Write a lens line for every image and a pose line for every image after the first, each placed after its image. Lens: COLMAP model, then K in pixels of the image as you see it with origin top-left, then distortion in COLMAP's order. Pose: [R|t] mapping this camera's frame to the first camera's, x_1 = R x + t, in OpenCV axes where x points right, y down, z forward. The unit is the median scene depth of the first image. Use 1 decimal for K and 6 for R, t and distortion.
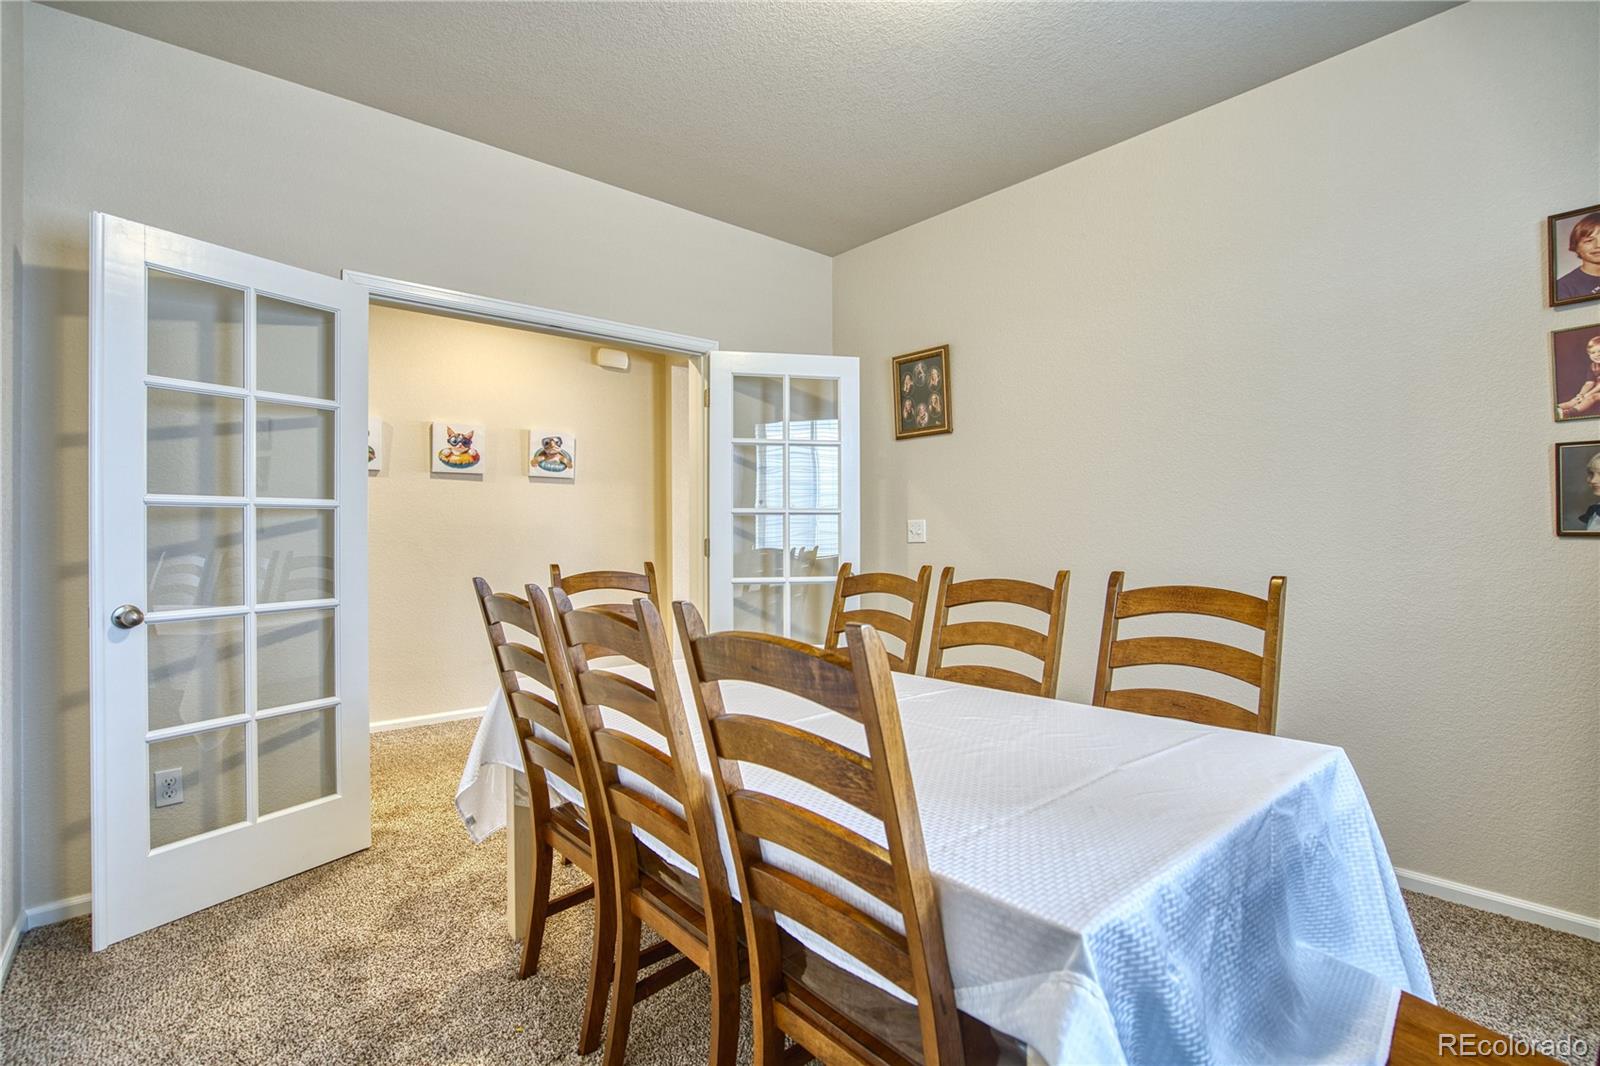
lens RADIAL K [[735.2, 0, 795.9], [0, 735.2, 528.6], [0, 0, 1]] dist [-0.051621, 0.018628]
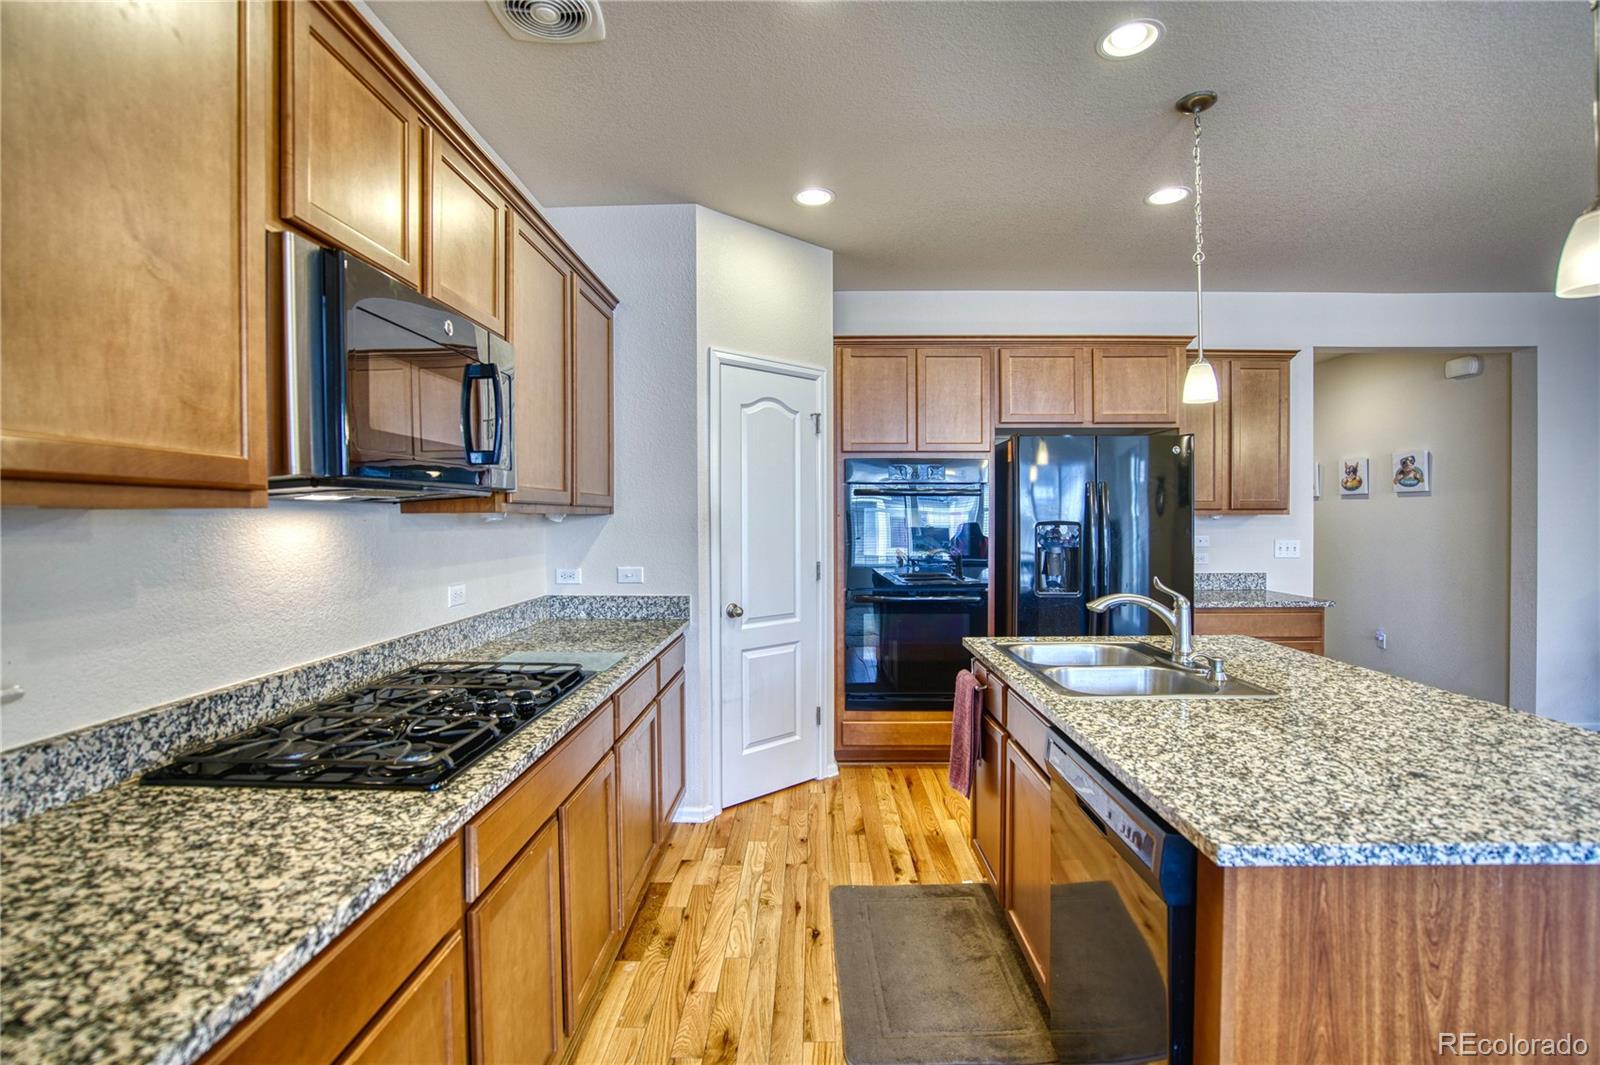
lens RADIAL K [[735.2, 0, 795.9], [0, 735.2, 528.1], [0, 0, 1]] dist [-0.051621, 0.018628]
pose [[-0.670759, 0.014476, -0.741534, 1.130954], [0.006384, 0.999885, 0.013745, -0.036104], [0.741648, 0.004486, -0.670775, 1.046681]]
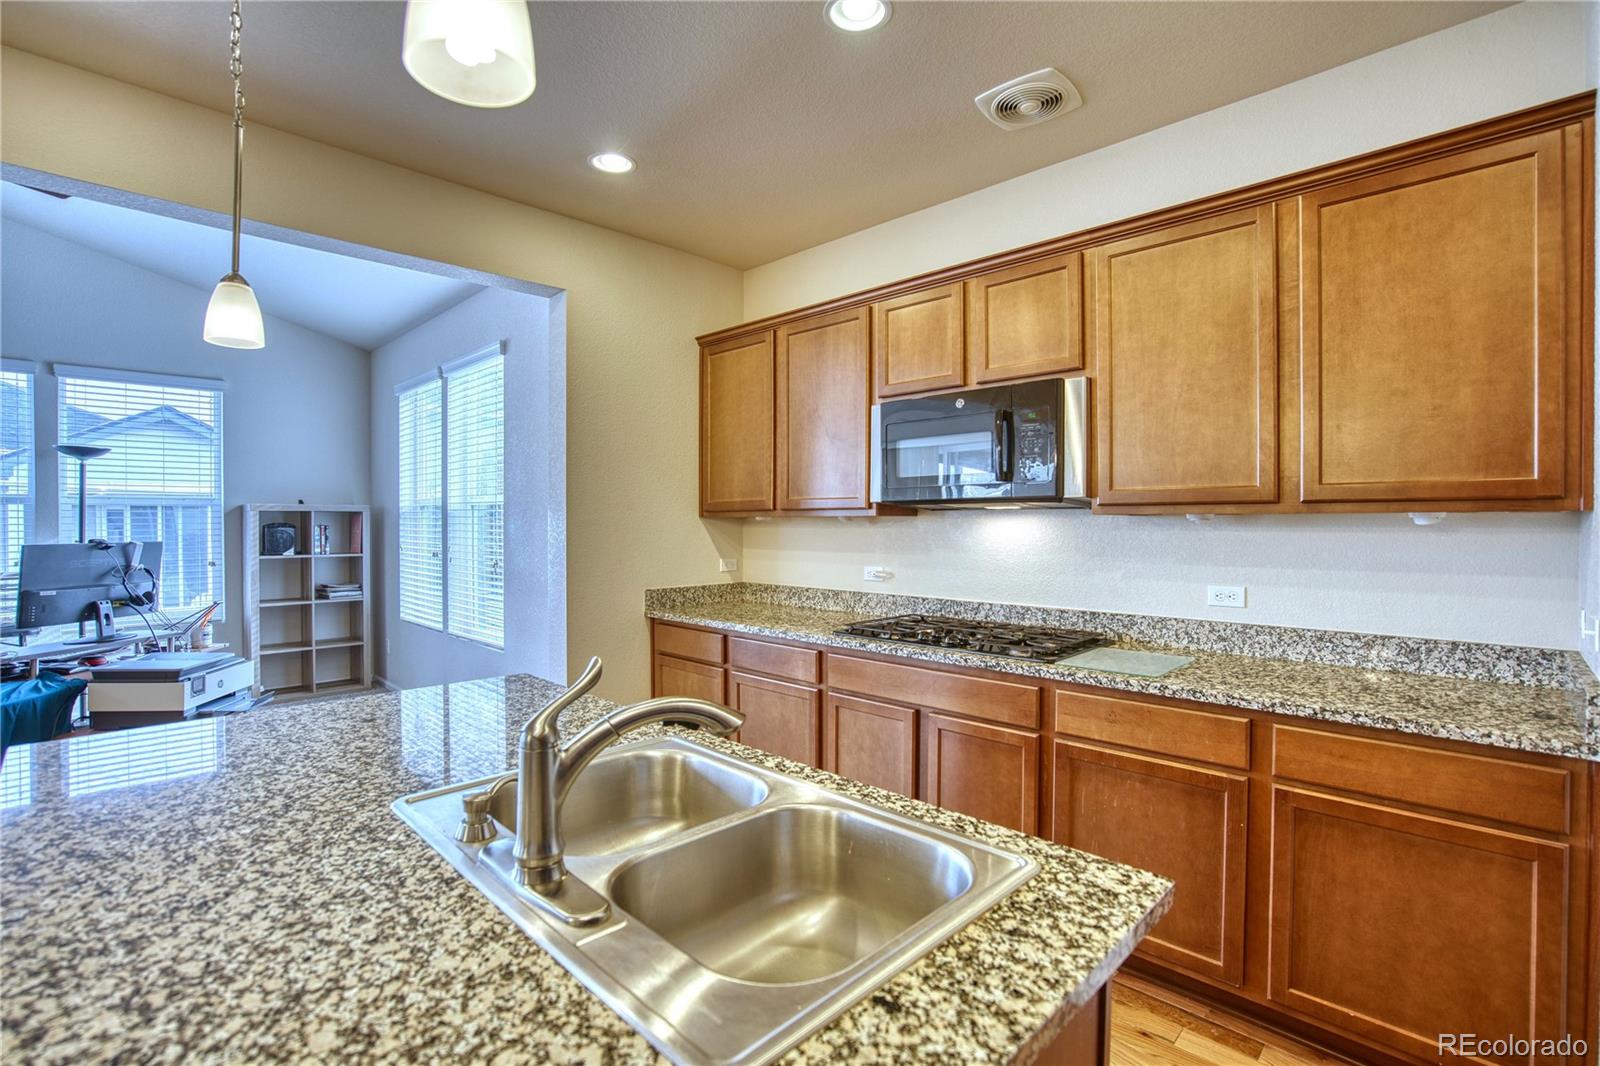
lens RADIAL K [[735.2, 0, 795.9], [0, 735.2, 528.6], [0, 0, 1]] dist [-0.051621, 0.018628]
pose [[-0.092948, -0.005517, 0.995656, 0.456667], [-0.004180, 0.999978, 0.005151, -0.032671], [-0.995662, -0.003683, -0.092969, 0.882060]]
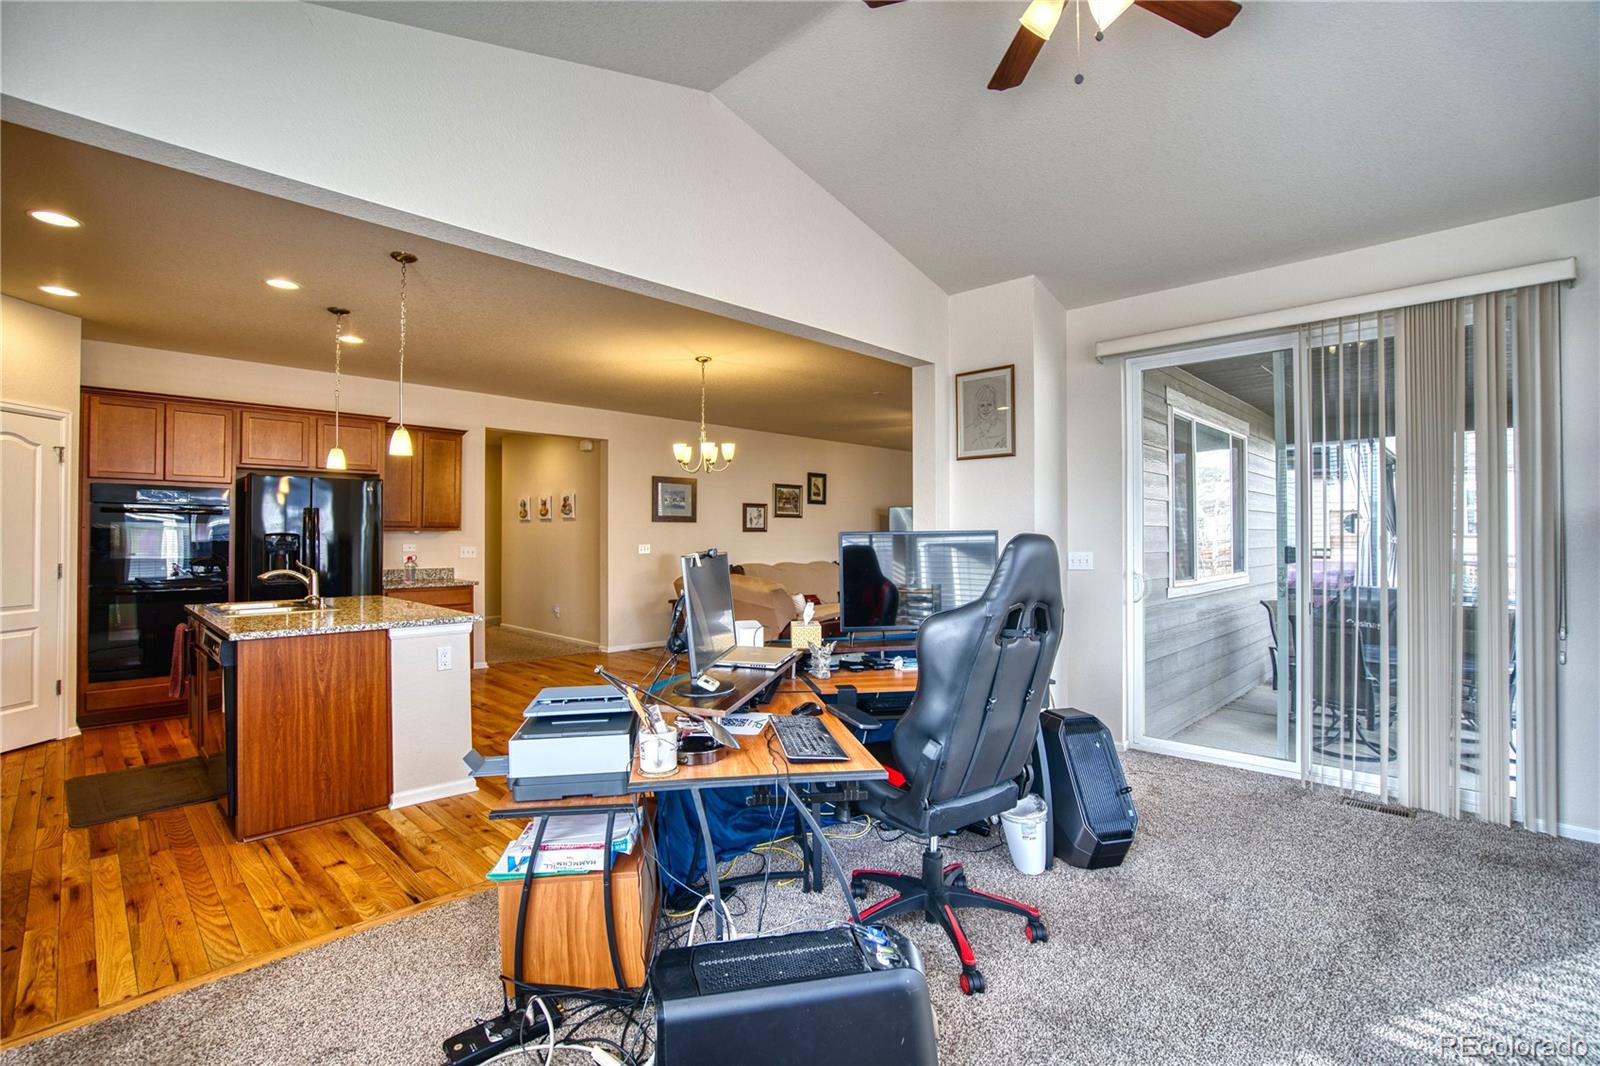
lens RADIAL K [[735.2, 0, 795.9], [0, 735.2, 528.6], [0, 0, 1]] dist [-0.051621, 0.018628]
pose [[0.084805, -0.009230, -0.996355, 1.552499], [0.001144, 0.999957, -0.009166, -0.027364], [0.996397, -0.000363, 0.084811, 1.427750]]
